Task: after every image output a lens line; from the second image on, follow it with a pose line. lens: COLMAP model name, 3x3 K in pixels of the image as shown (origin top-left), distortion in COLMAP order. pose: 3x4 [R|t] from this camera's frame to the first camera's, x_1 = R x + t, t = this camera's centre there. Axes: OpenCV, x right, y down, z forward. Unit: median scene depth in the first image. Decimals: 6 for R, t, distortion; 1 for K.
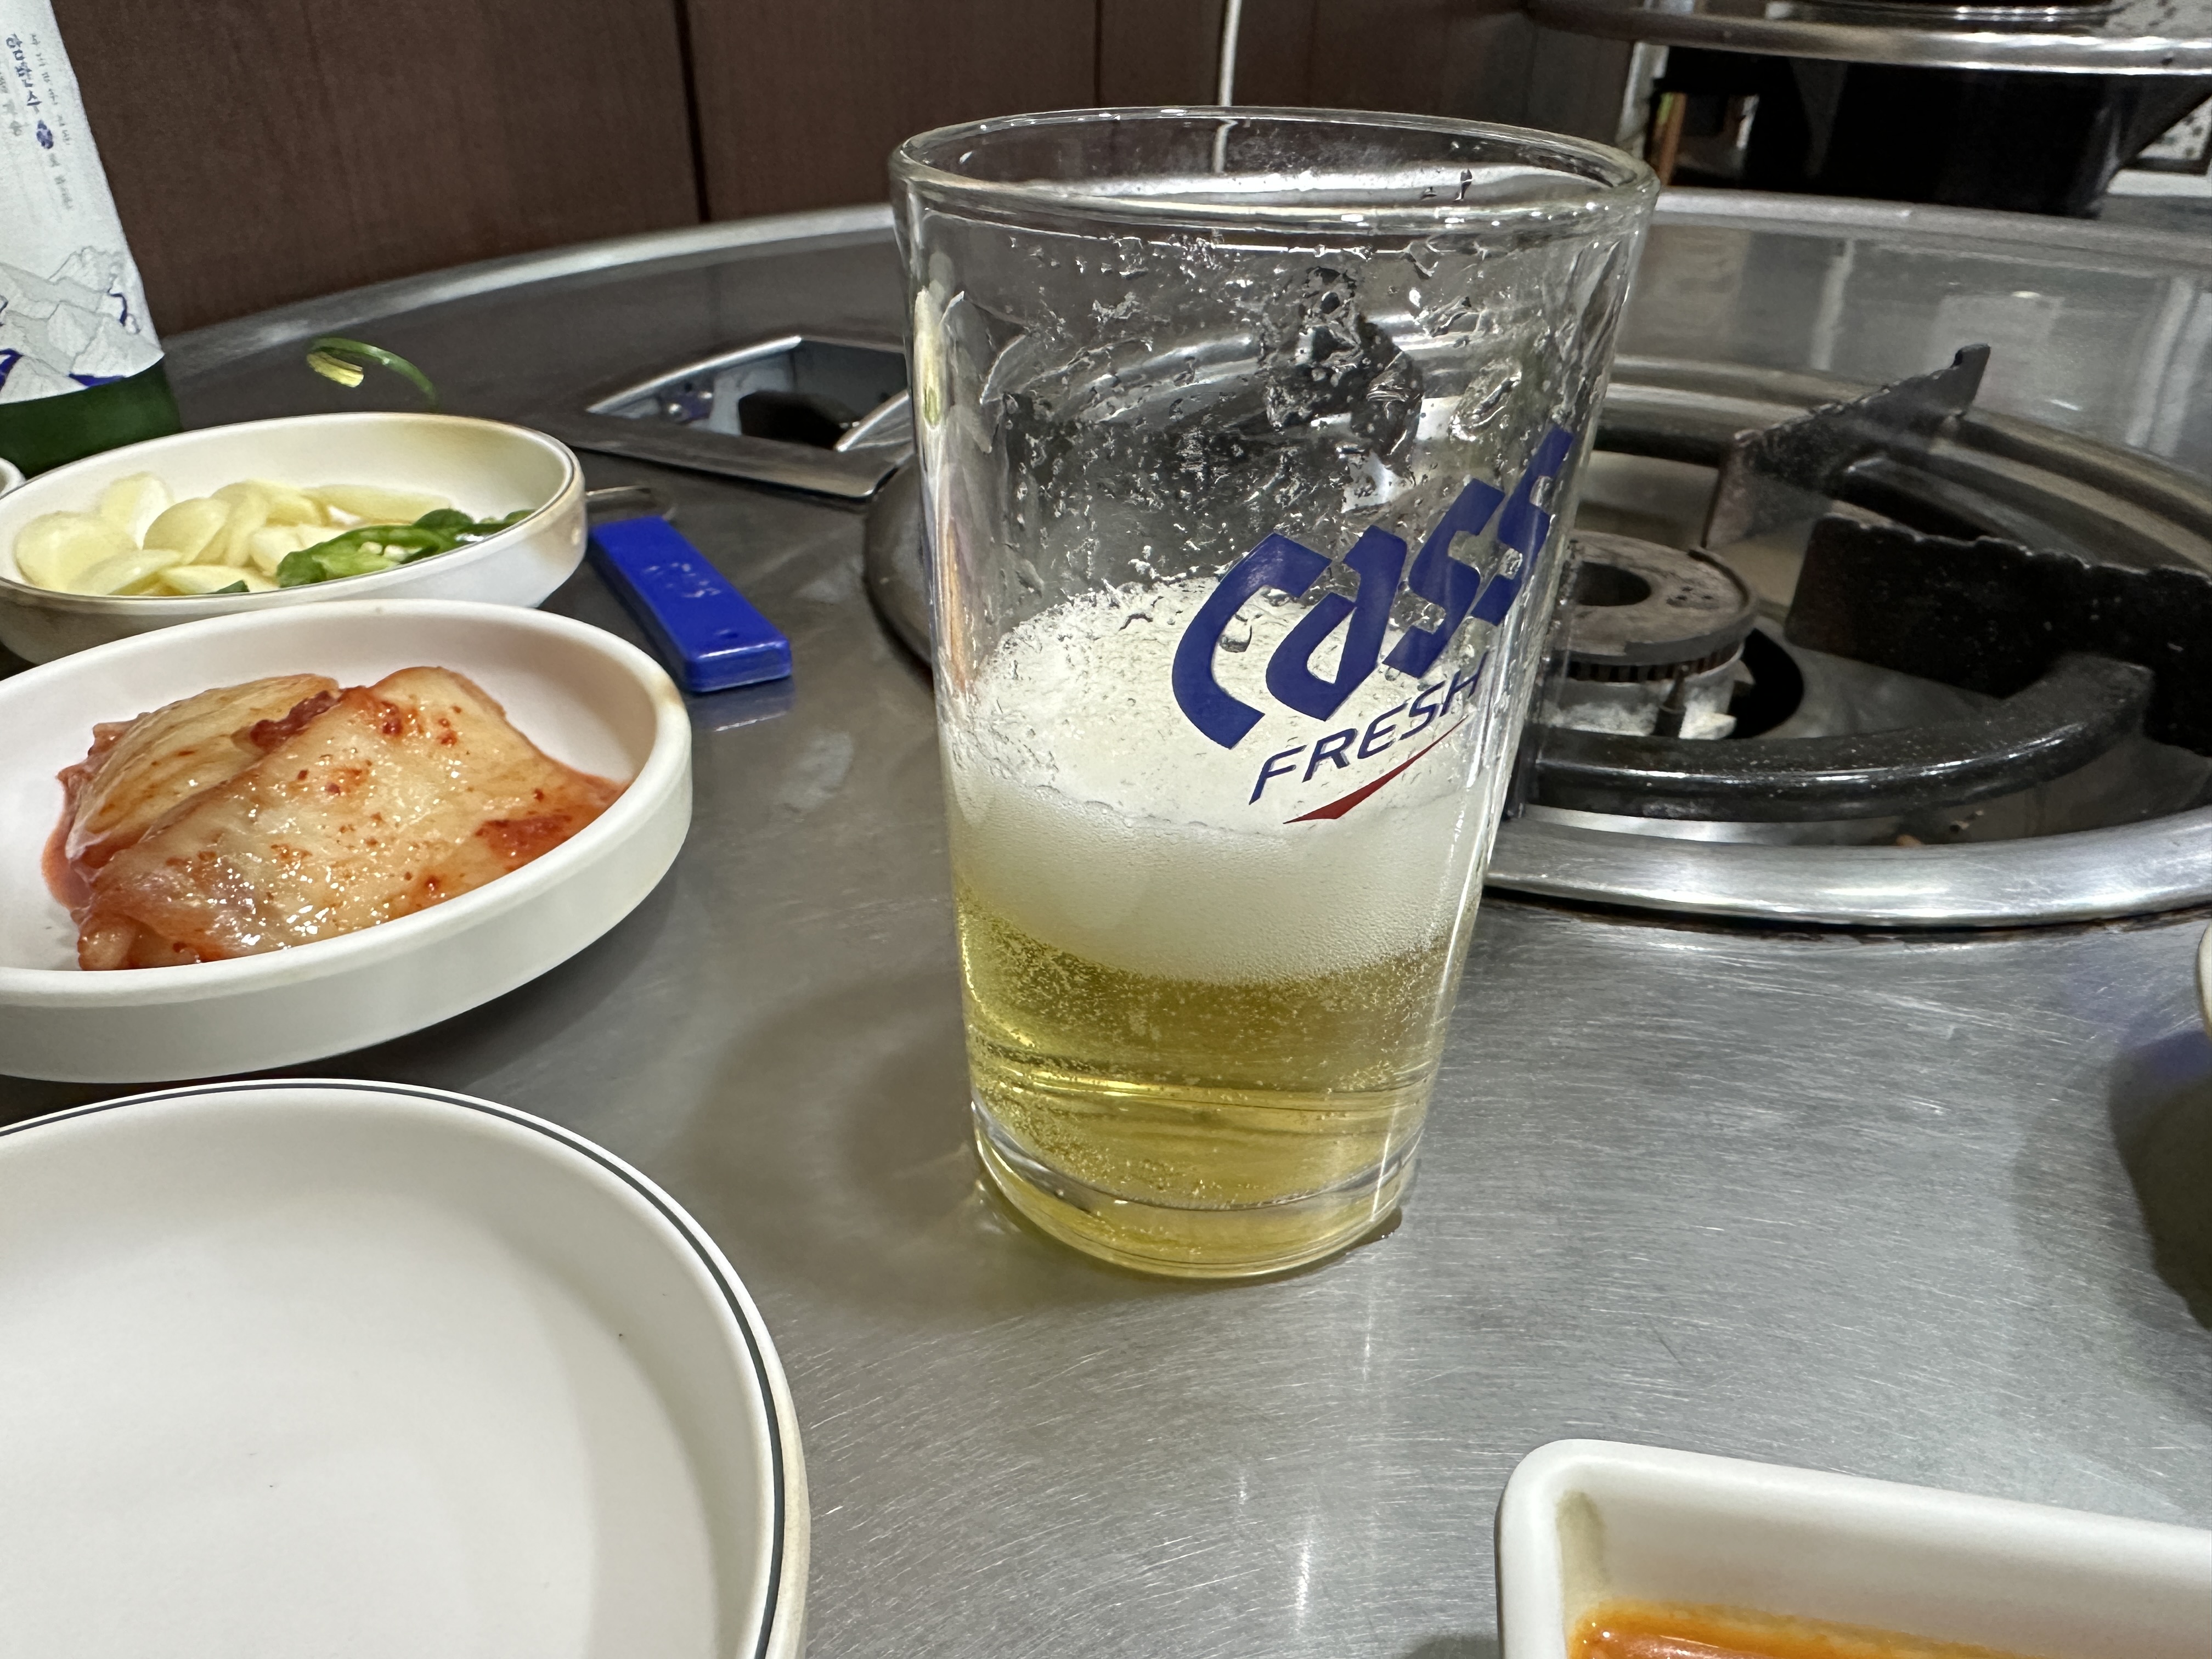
lens RADIAL K [[1575.7, 0, 1123.8], [0, 1575.7, 847.5], [0, 0, 1]] dist [0.004017, -0.009139]
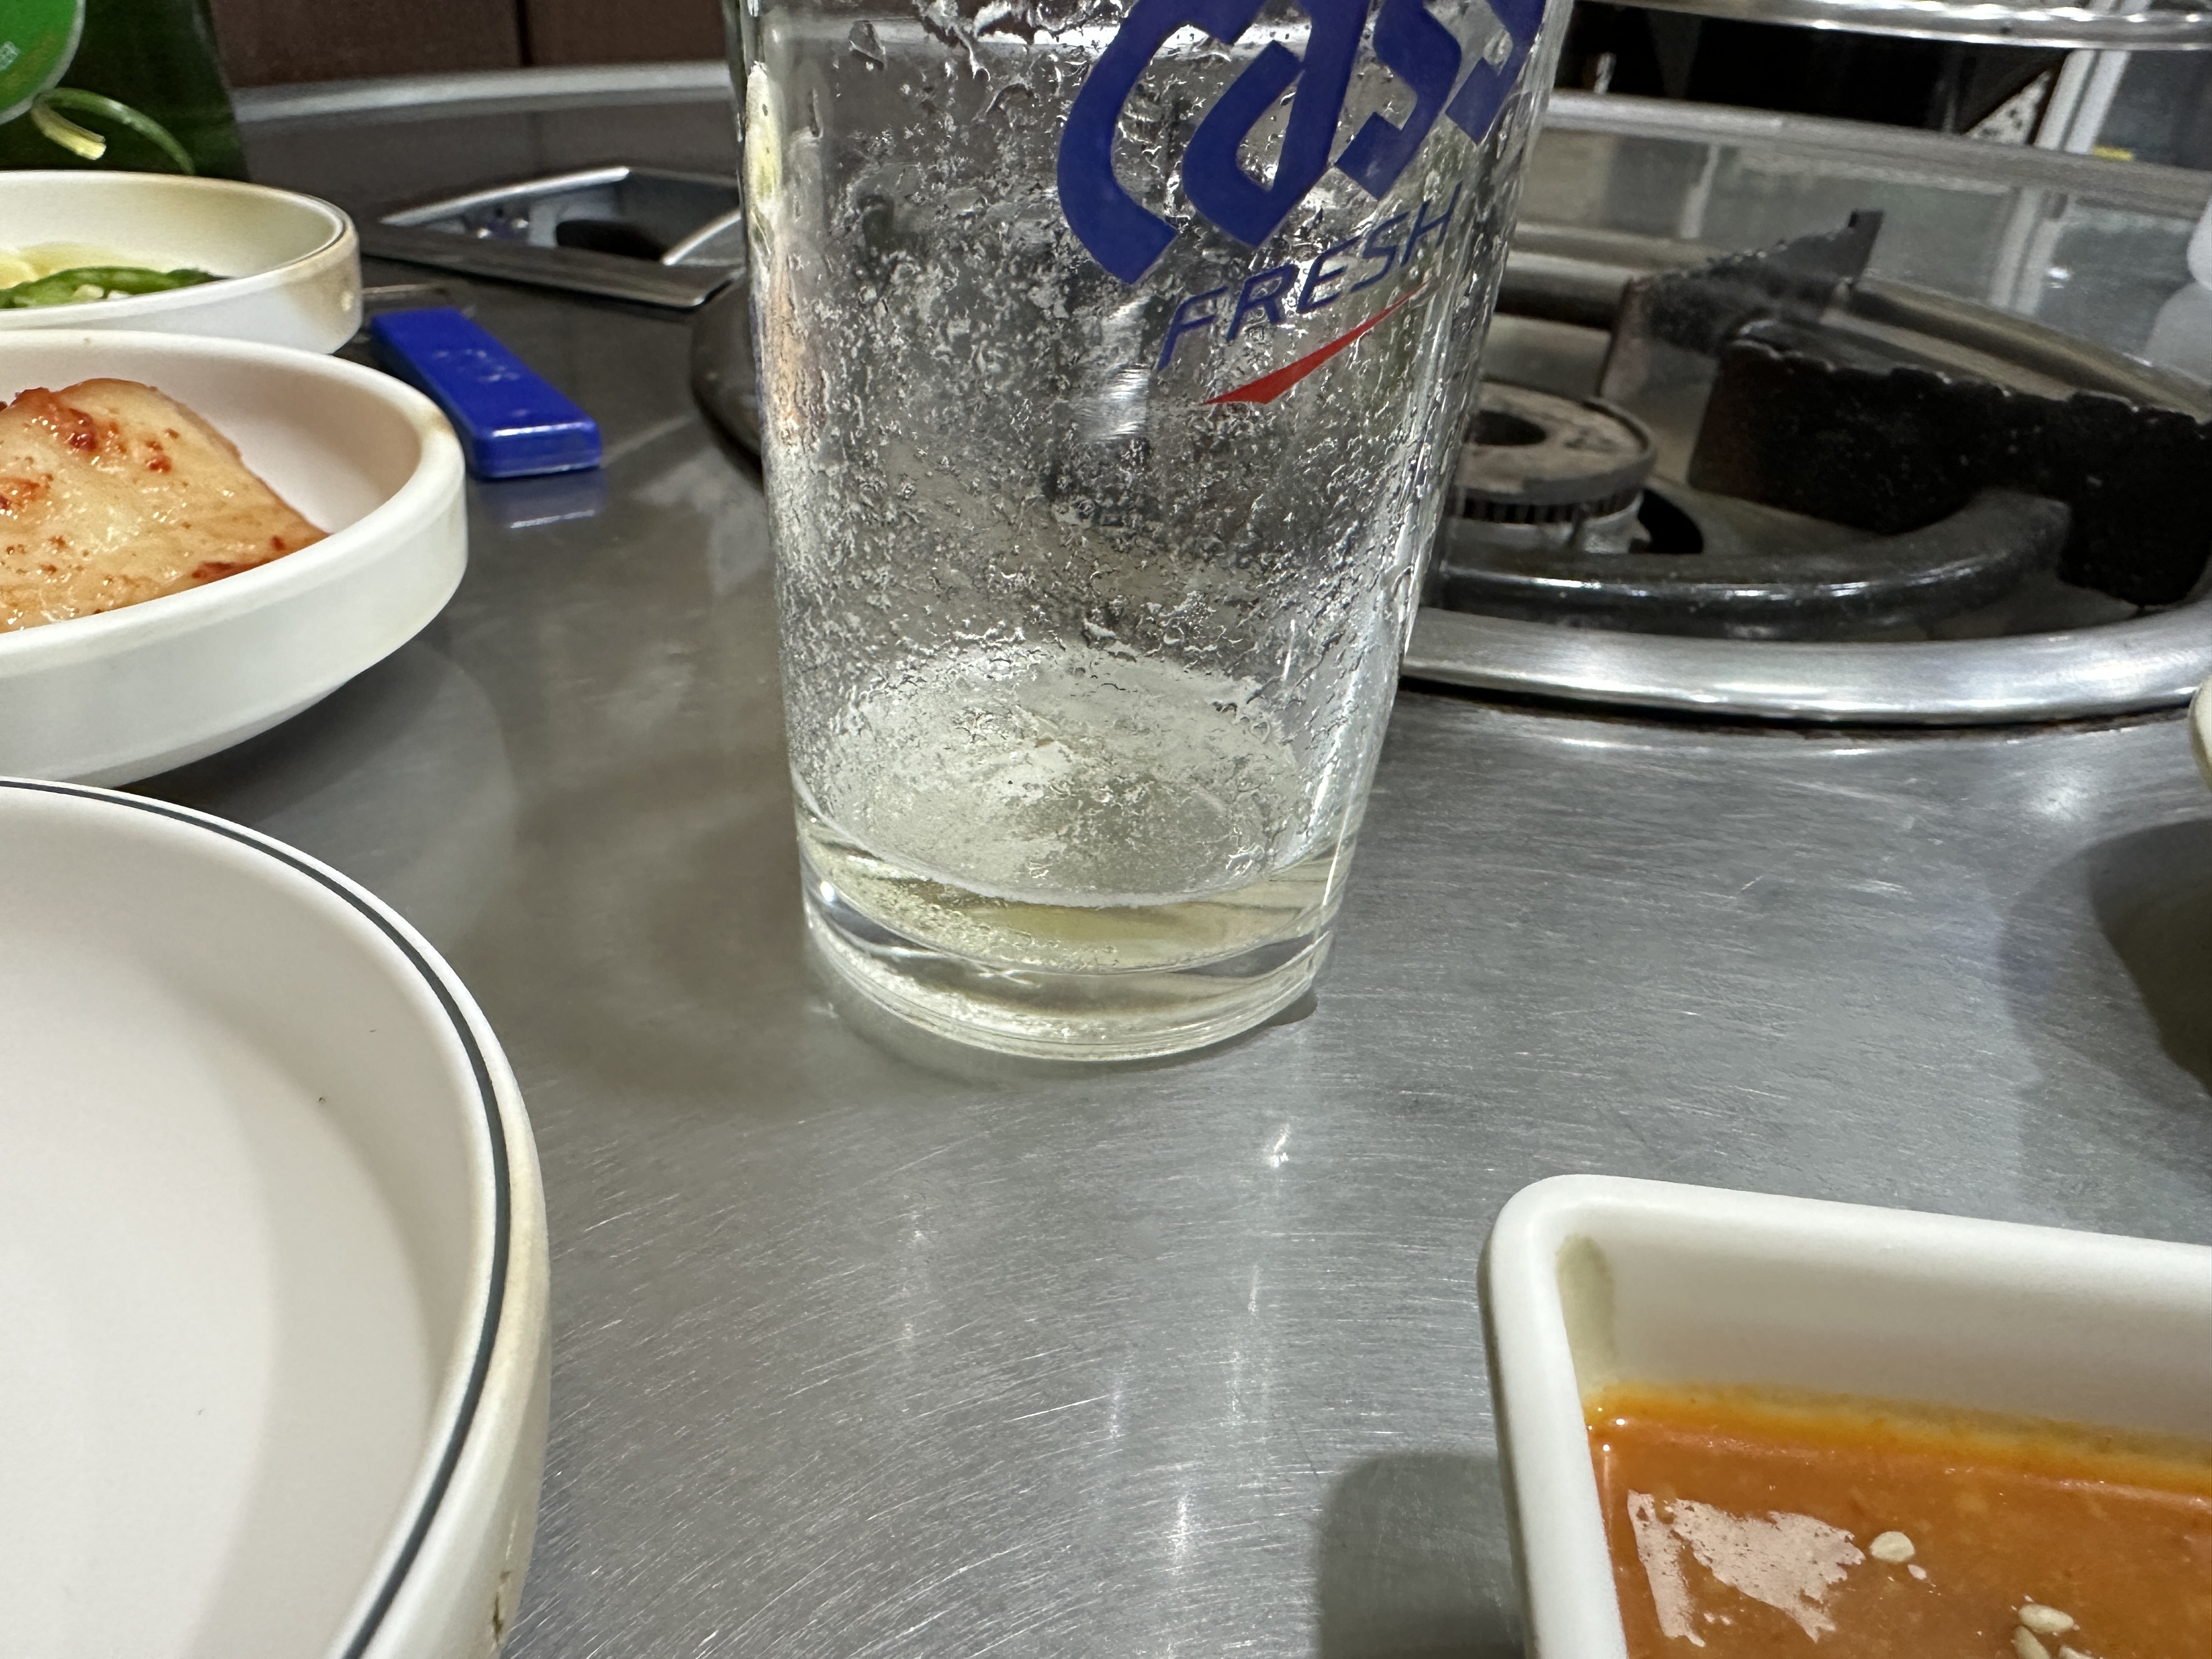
lens RADIAL K [[1575.7, 0, 1106.8], [0, 1575.7, 840.1], [0, 0, 1]] dist [0.004017, -0.009139]
pose [[0.996674, 0.004267, 0.081382, -0.003371], [-0.005510, 0.999871, 0.015065, 0.123424], [-0.081308, -0.015463, 0.996569, 0.154925]]
